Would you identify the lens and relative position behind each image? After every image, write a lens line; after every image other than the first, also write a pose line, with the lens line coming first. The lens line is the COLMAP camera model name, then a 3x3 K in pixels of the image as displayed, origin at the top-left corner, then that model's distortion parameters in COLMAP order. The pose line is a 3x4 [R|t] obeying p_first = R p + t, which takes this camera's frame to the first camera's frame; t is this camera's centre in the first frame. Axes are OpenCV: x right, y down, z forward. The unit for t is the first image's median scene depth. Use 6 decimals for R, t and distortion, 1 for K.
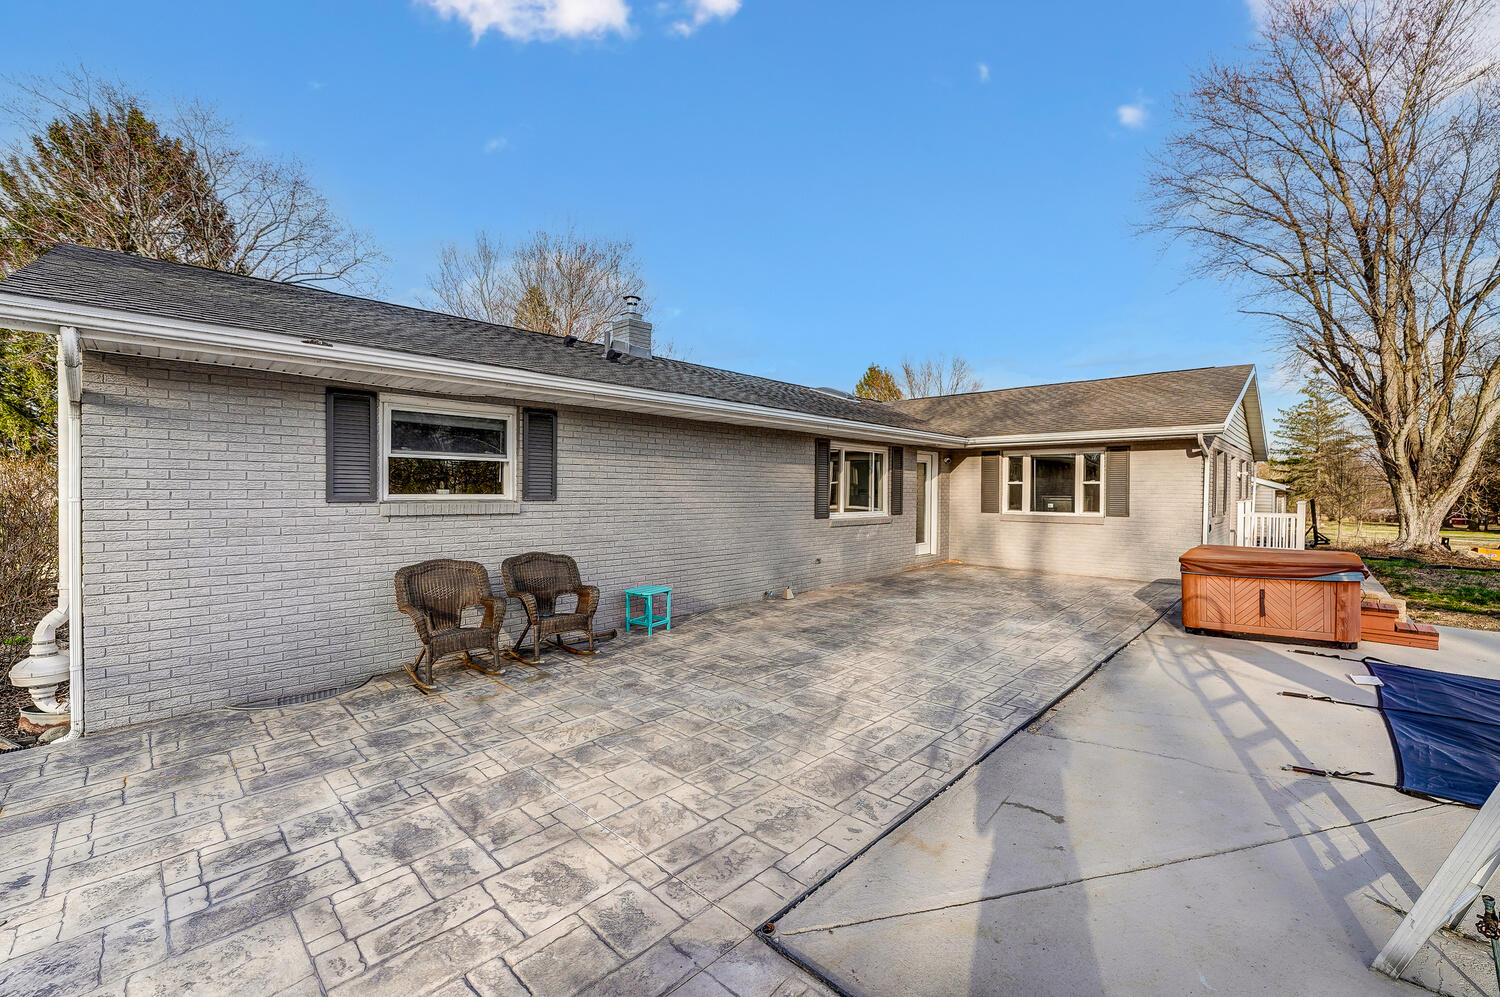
lens RADIAL K [[613.1, 0, 753.1], [0, 613.1, 492.0], [0, 0, 1]] dist [-0.029926, 0.000001]
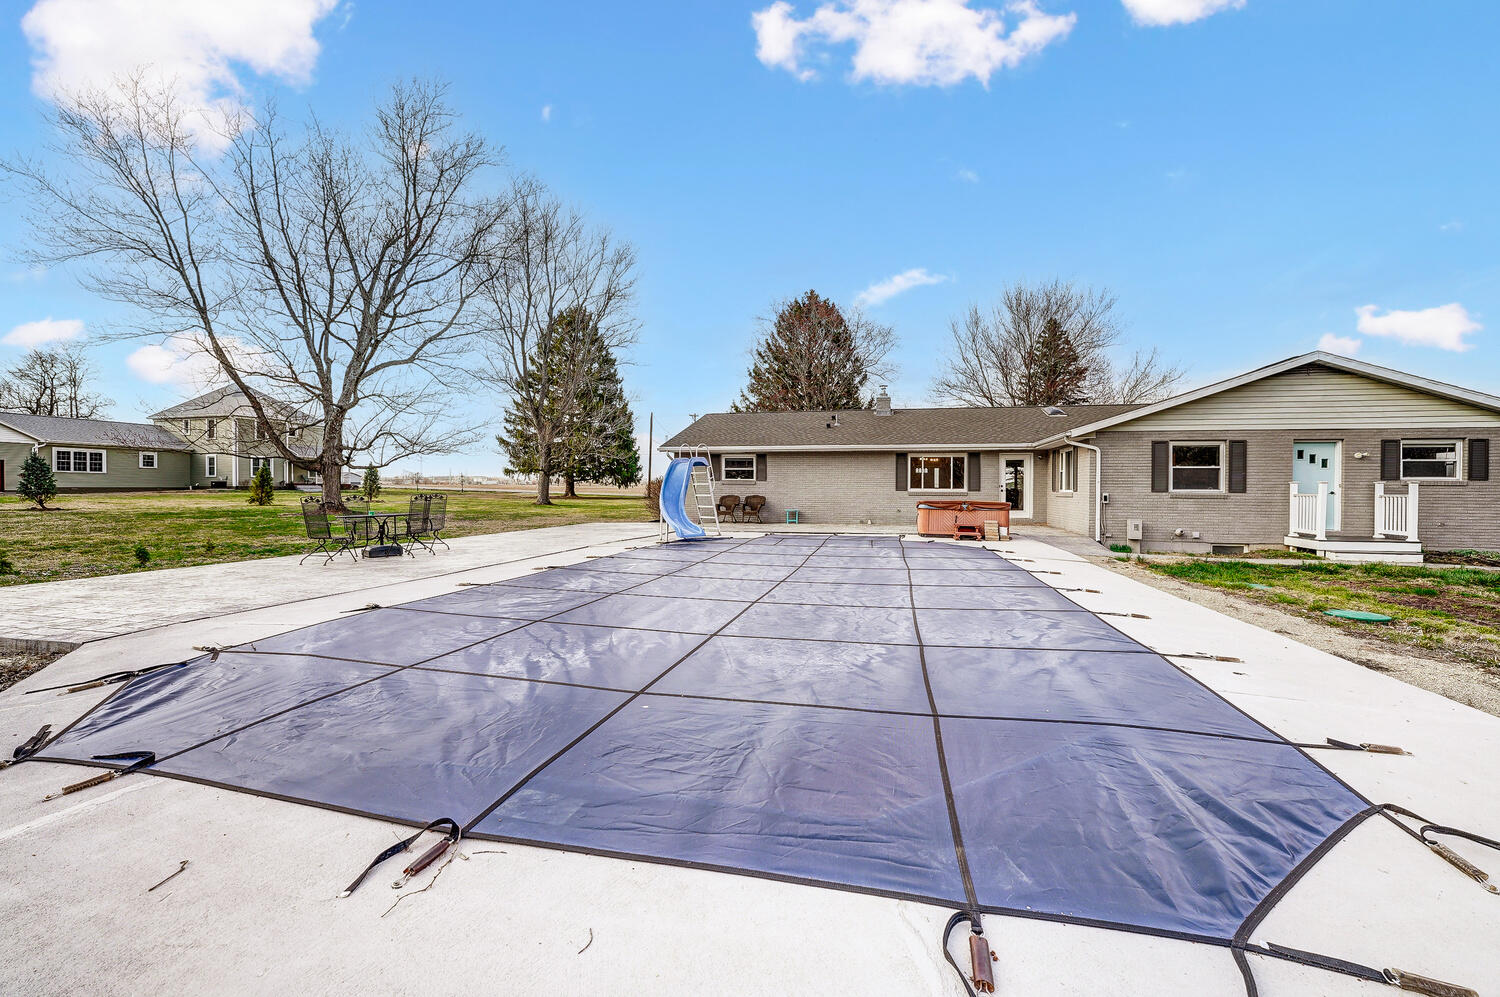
lens RADIAL K [[613.1, 0, 753.1], [0, 613.1, 492.0], [0, 0, 1]] dist [-0.029926, 0.000001]
pose [[0.503779, 0.000378, -0.863833, 1.702684], [-0.004936, 0.999985, -0.002440, 0.056130], [0.863819, 0.005493, 0.503773, -0.512462]]
